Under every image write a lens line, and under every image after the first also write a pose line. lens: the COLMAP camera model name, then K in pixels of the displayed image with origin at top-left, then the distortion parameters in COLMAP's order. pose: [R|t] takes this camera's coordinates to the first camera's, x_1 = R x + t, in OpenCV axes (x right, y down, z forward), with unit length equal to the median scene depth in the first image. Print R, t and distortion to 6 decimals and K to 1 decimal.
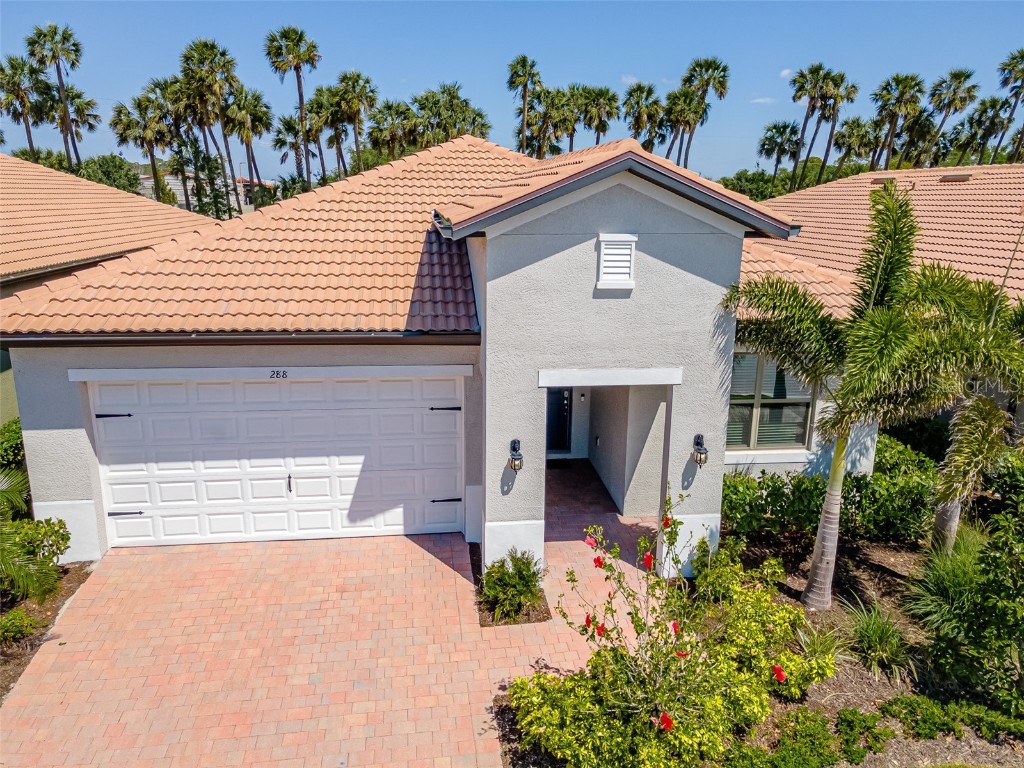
lens RADIAL K [[744.2, 0, 510.6], [0, 744.2, 385.1], [0, 0, 1]] dist [0.029011, 0.017954]
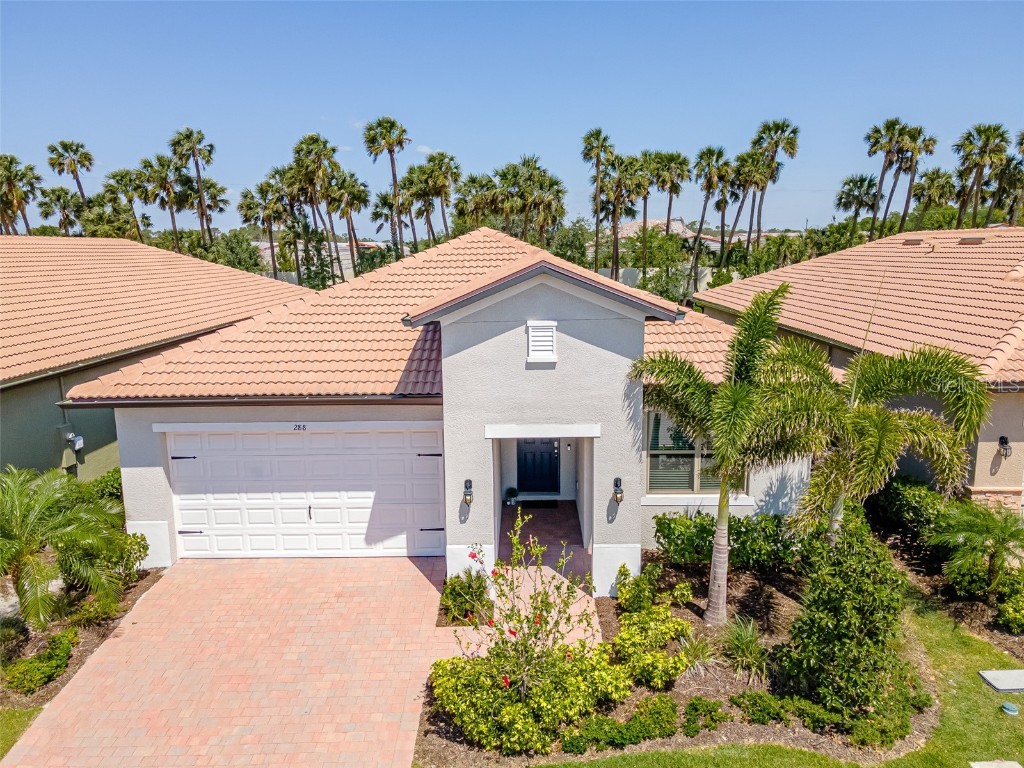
lens RADIAL K [[744.2, 0, 511.4], [0, 744.2, 378.7], [0, 0, 1]] dist [0.029011, 0.017954]
pose [[0.989279, -0.003646, -0.145996, 0.242294], [-0.007154, 0.997278, -0.073380, -0.005879], [0.145866, 0.073638, 0.986560, -0.240452]]
